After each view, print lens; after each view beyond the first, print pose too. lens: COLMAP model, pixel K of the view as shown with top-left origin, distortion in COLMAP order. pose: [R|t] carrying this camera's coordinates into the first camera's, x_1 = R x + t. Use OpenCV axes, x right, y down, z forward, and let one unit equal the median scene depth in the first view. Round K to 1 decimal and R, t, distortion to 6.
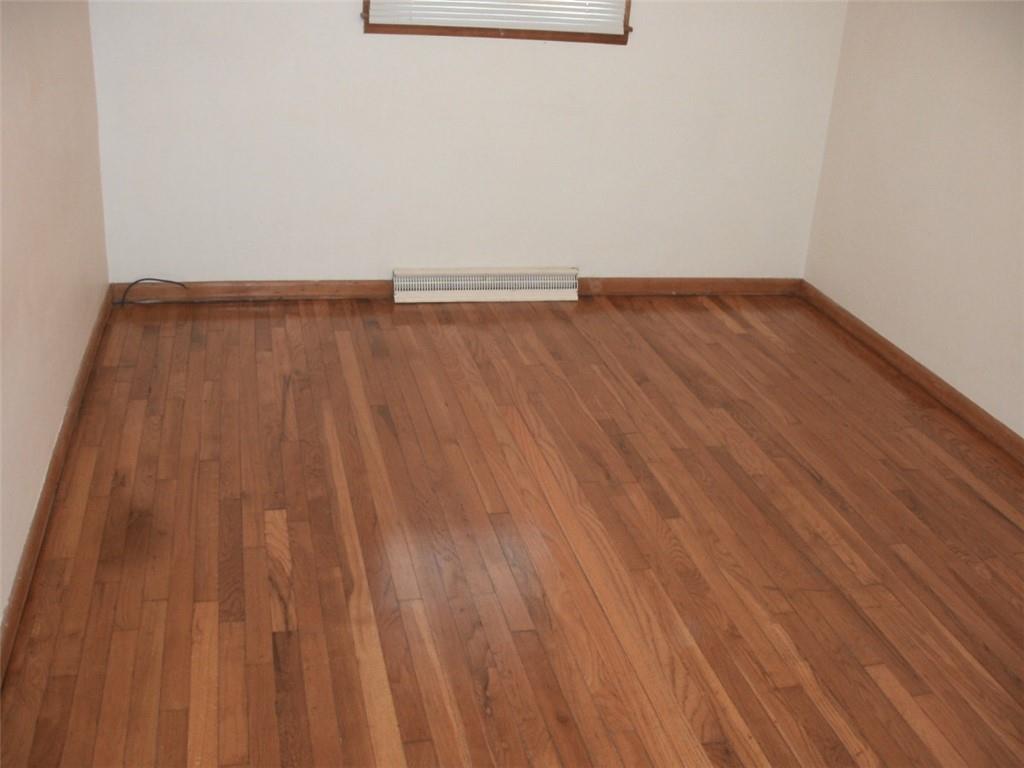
lens RADIAL K [[1074.0, 0, 511.8], [0, 1074.0, 387.5], [0, 0, 1]] dist [-0.286286, 0.332379]
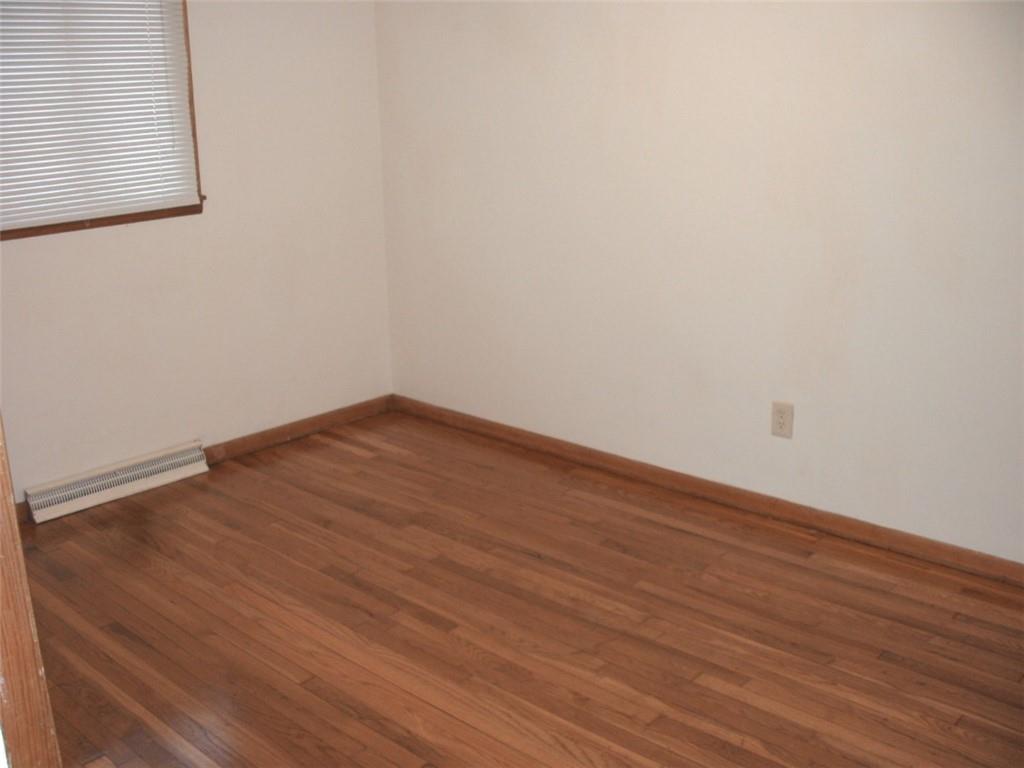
lens RADIAL K [[1074.0, 0, 511.8], [0, 1074.0, 387.5], [0, 0, 1]] dist [-0.286286, 0.332379]
pose [[0.831012, -0.238468, 0.502546, -0.243659], [0.298392, 0.953565, -0.040936, -0.041799], [-0.469448, 0.183974, 0.863581, 0.006634]]
